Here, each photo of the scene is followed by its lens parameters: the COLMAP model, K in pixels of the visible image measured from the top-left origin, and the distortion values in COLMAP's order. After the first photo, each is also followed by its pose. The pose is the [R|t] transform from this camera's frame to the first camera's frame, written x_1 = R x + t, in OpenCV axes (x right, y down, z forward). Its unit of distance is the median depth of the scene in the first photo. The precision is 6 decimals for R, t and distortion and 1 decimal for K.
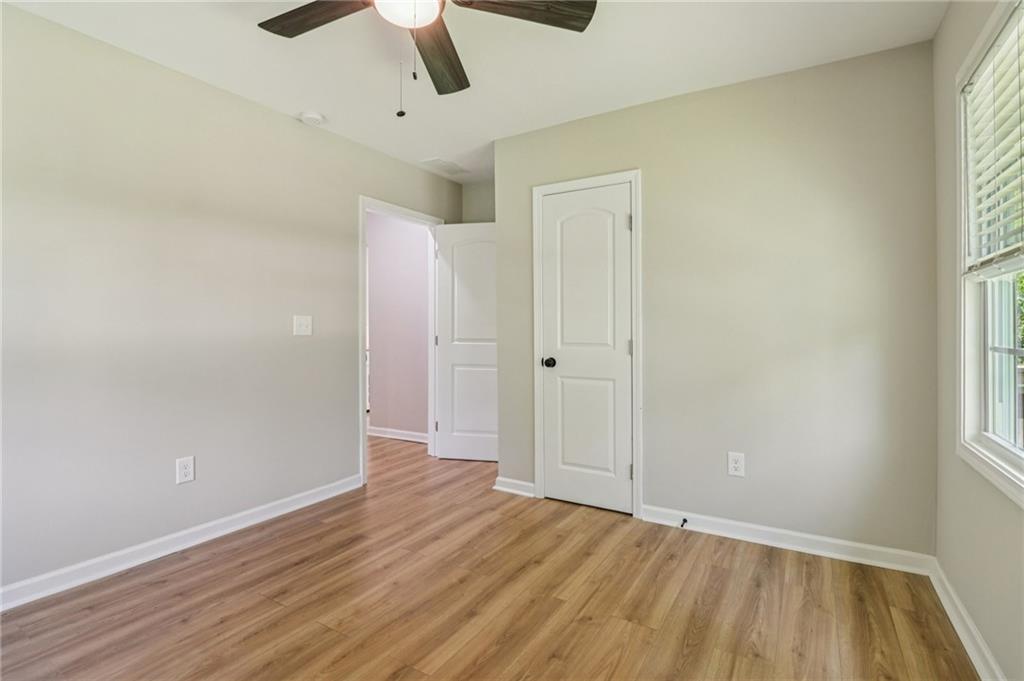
lens RADIAL K [[482.8, 0, 517.1], [0, 482.8, 332.1], [0, 0, 1]] dist [0.003803, -0.014001]
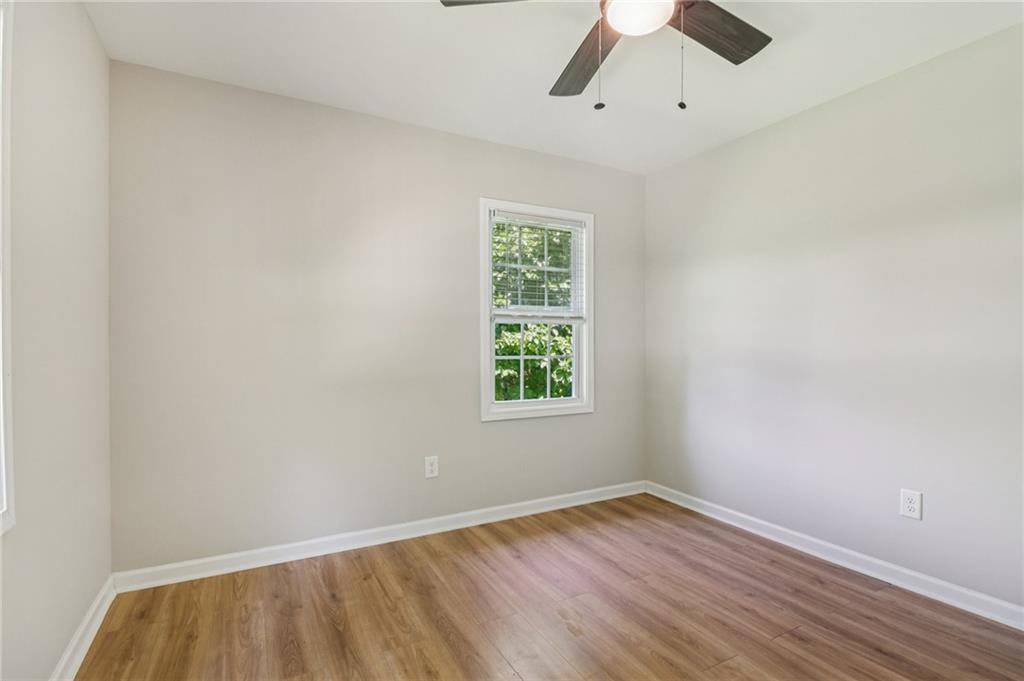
lens RADIAL K [[496.6, 0, 516.7], [0, 496.6, 339.1], [0, 0, 1]] dist [0.000125, -0.016884]
pose [[-0.498090, -0.007583, -0.867092, 0.504925], [-0.009432, 0.999950, -0.003326, -0.014816], [0.867074, 0.006522, -0.498136, 0.846840]]
